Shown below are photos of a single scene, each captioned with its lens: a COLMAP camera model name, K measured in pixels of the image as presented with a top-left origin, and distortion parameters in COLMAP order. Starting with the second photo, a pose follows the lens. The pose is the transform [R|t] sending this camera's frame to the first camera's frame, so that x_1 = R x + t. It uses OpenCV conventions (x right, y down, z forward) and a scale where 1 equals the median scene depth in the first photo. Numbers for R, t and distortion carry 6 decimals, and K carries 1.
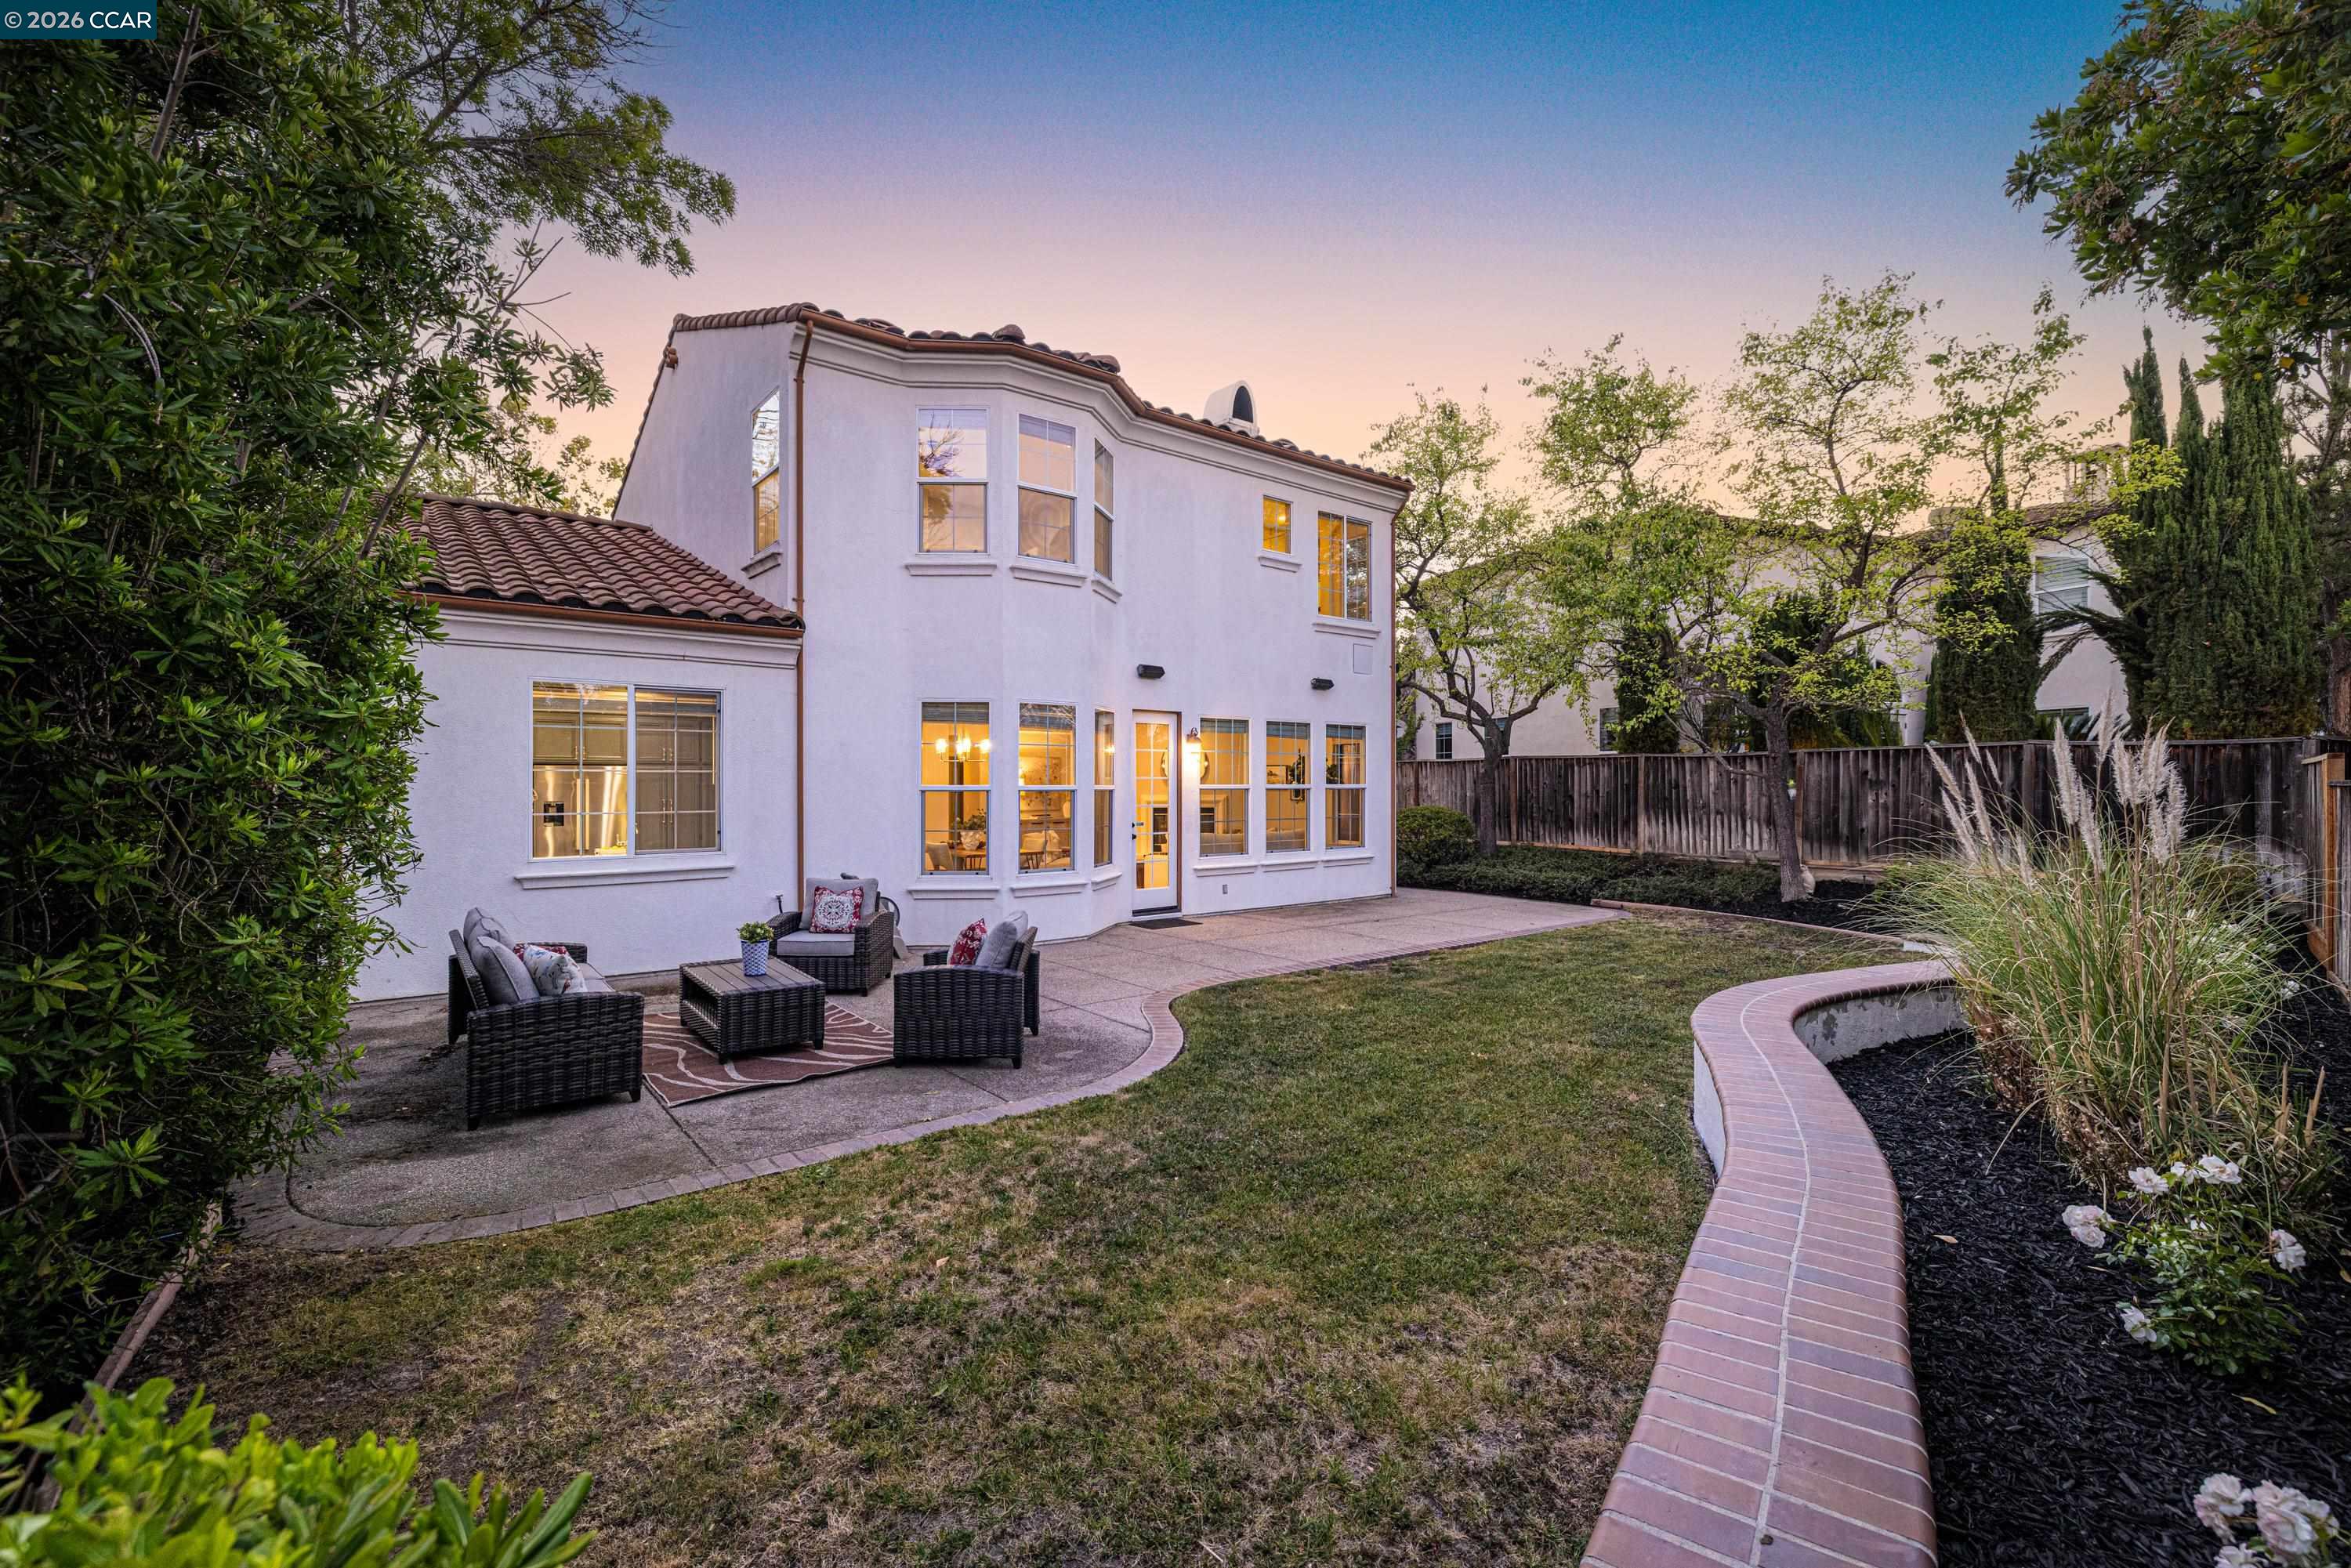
lens RADIAL K [[992.2, 0, 1167.4], [0, 992.2, 785.1], [0, 0, 1]] dist [0.001032, 0.000703]
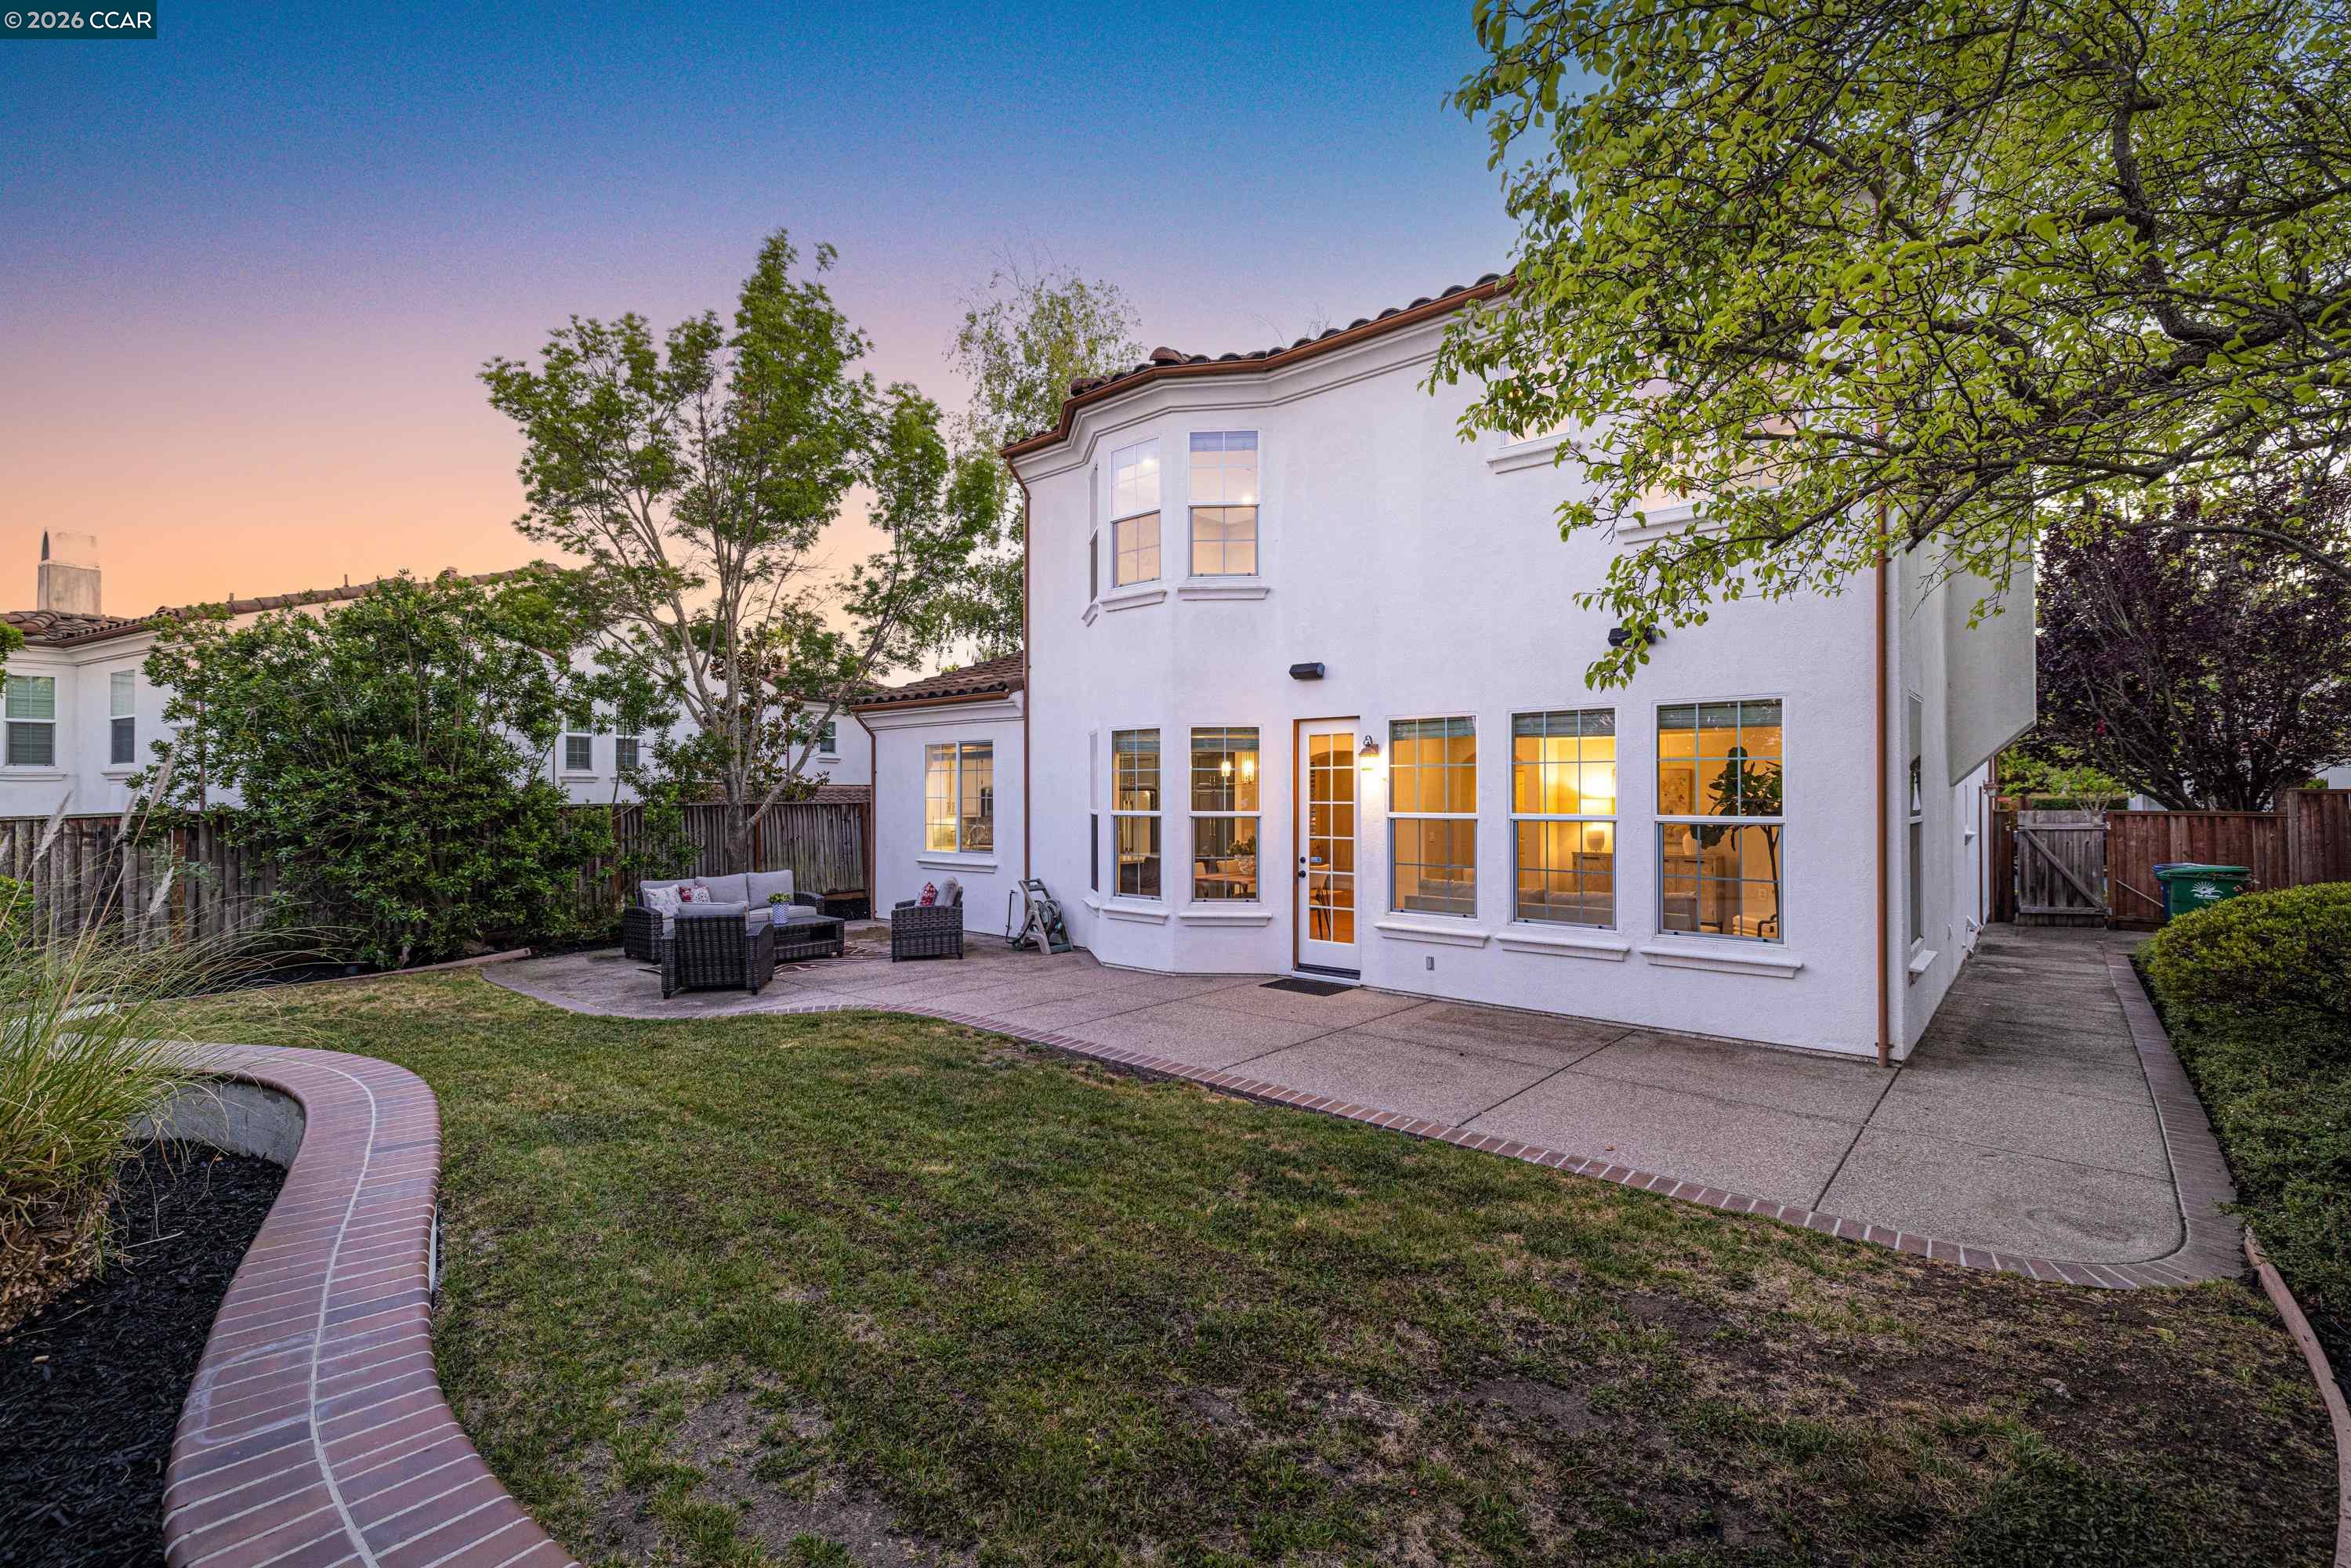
lens RADIAL K [[992.2, 0, 1192.4], [0, 992.2, 798.5], [0, 0, 1]] dist [0.001032, 0.000703]
pose [[0.213382, 0.000528, -0.976969, 0.819964], [-0.003424, 0.999994, -0.000208, -0.011479], [0.976963, 0.003390, 0.213383, 0.804258]]
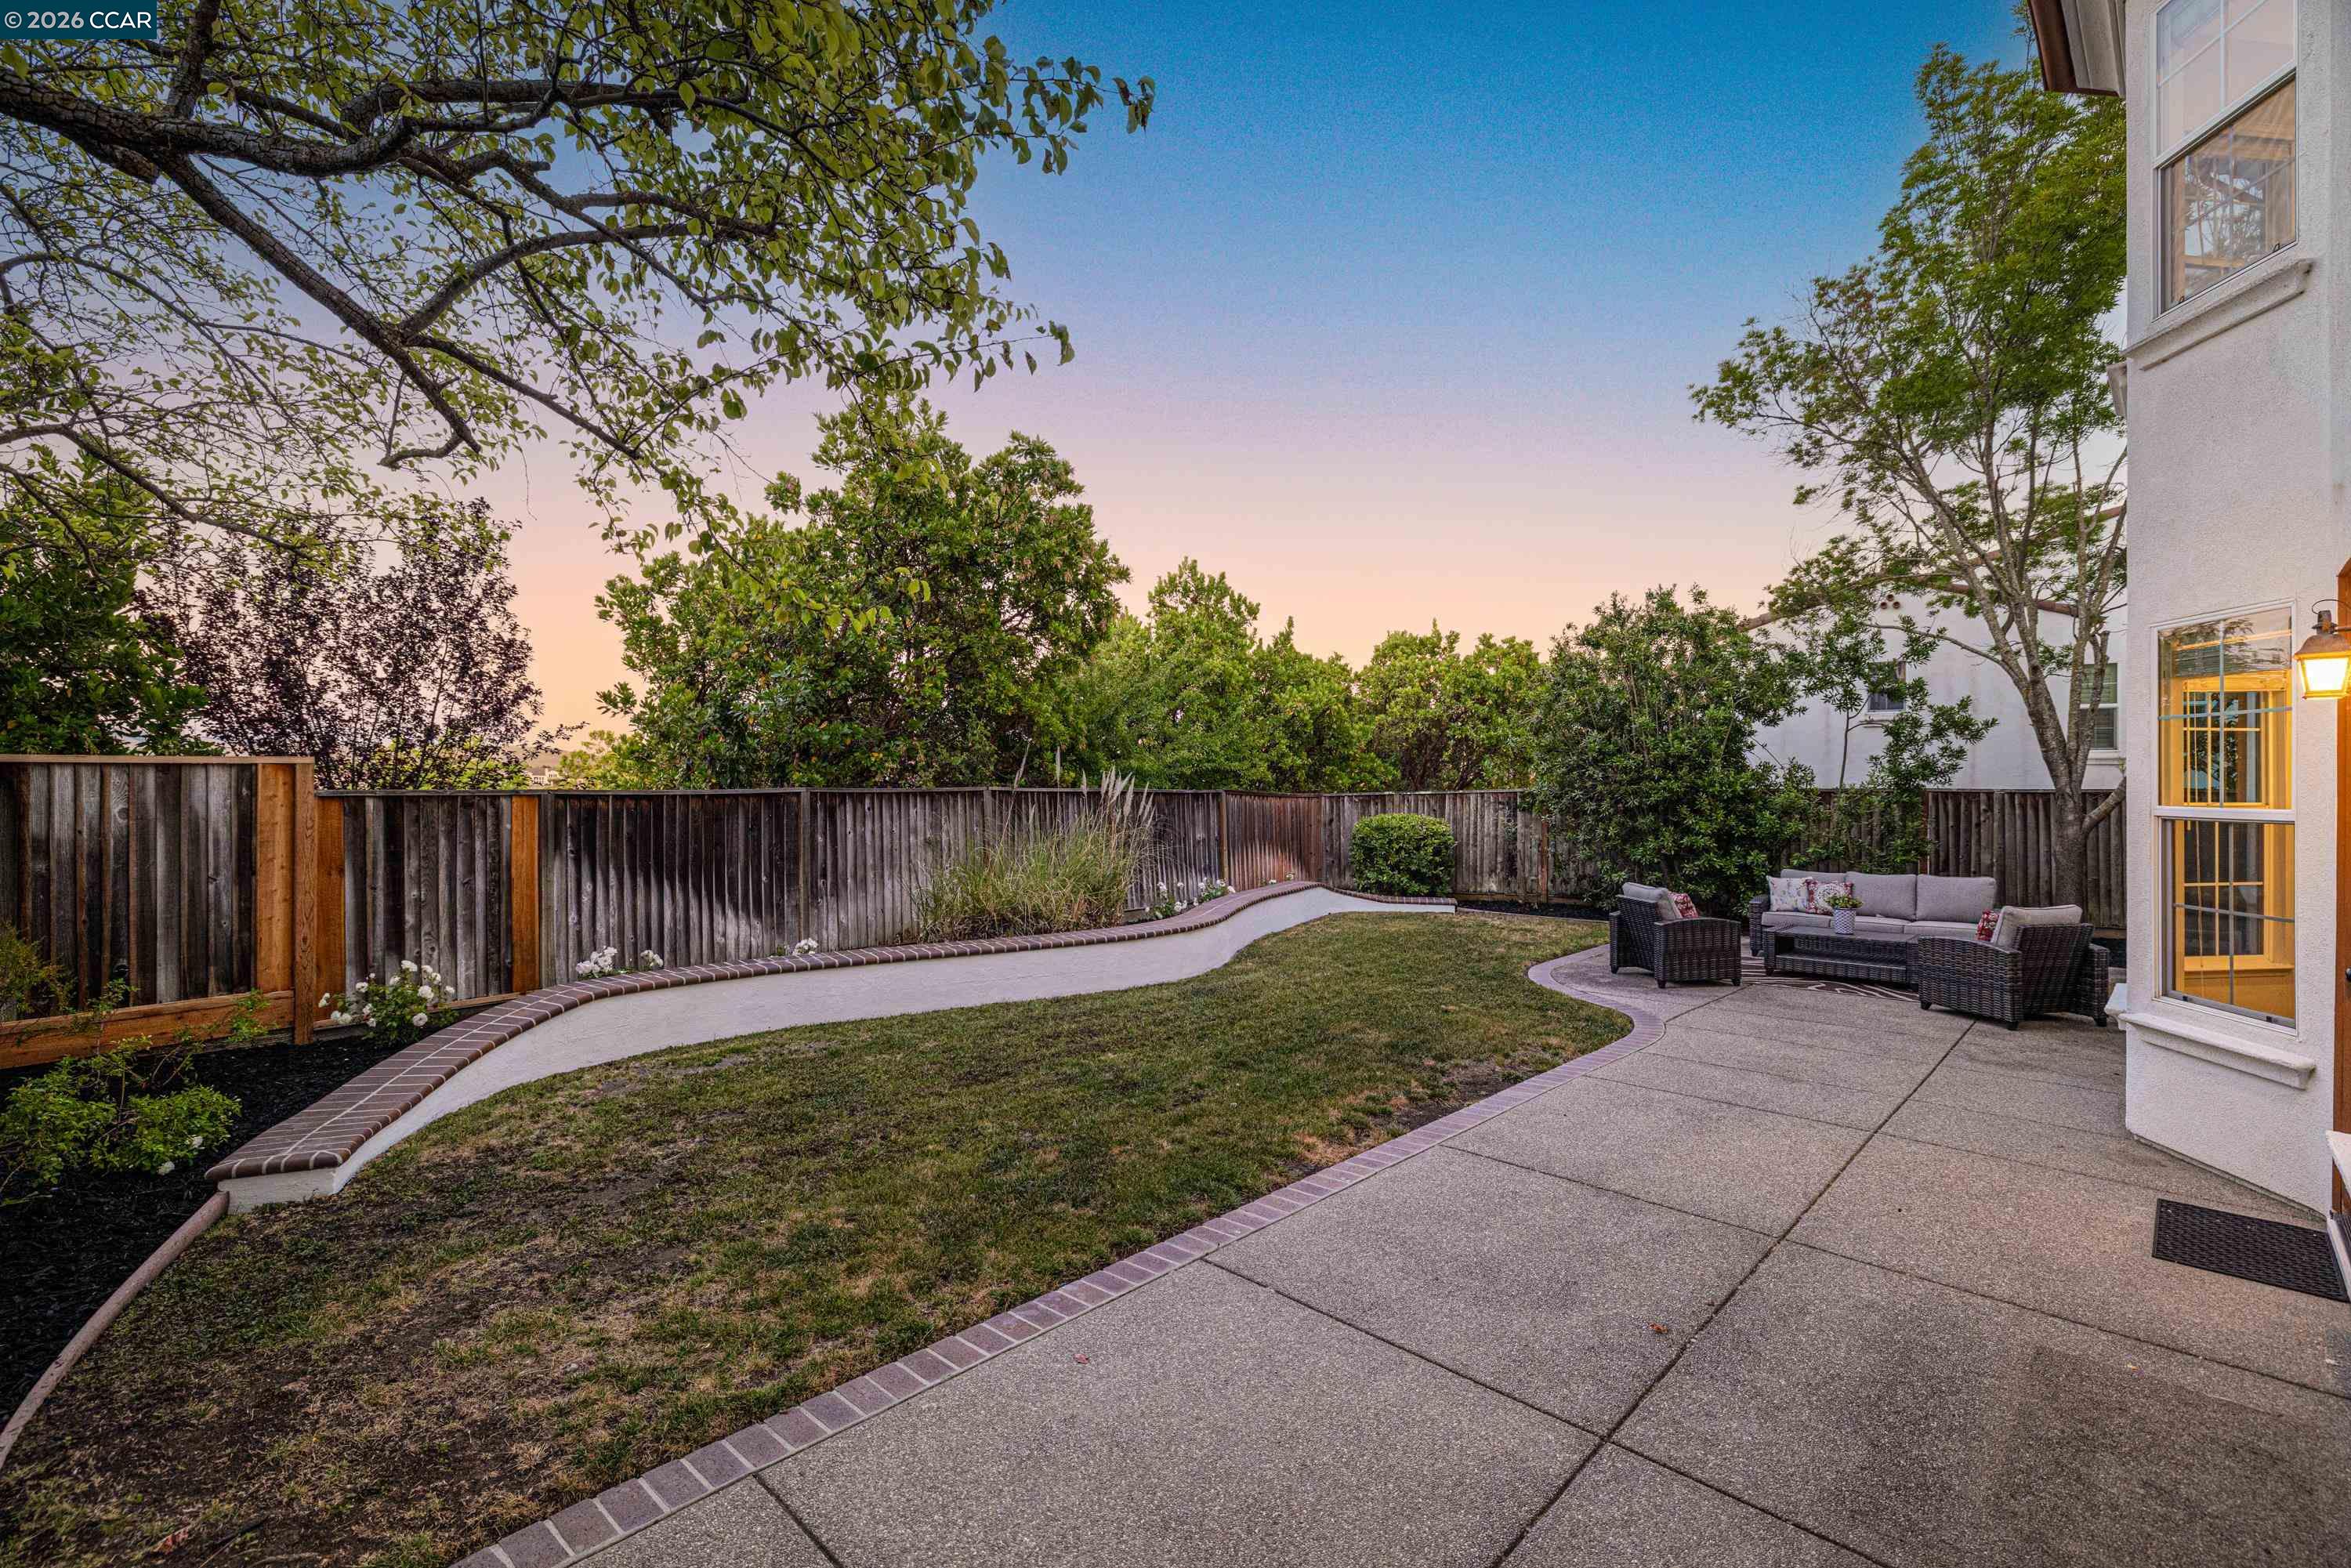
lens RADIAL K [[1067.0, 0, 1219.6], [0, 1067.0, 779.7], [0, 0, 1]] dist [0.010605, 0.000235]
pose [[-0.985234, -0.004872, -0.171141, 0.421500], [-0.005684, 0.999975, 0.004250, -0.013666], [0.171116, 0.005160, -0.985237, 1.402206]]
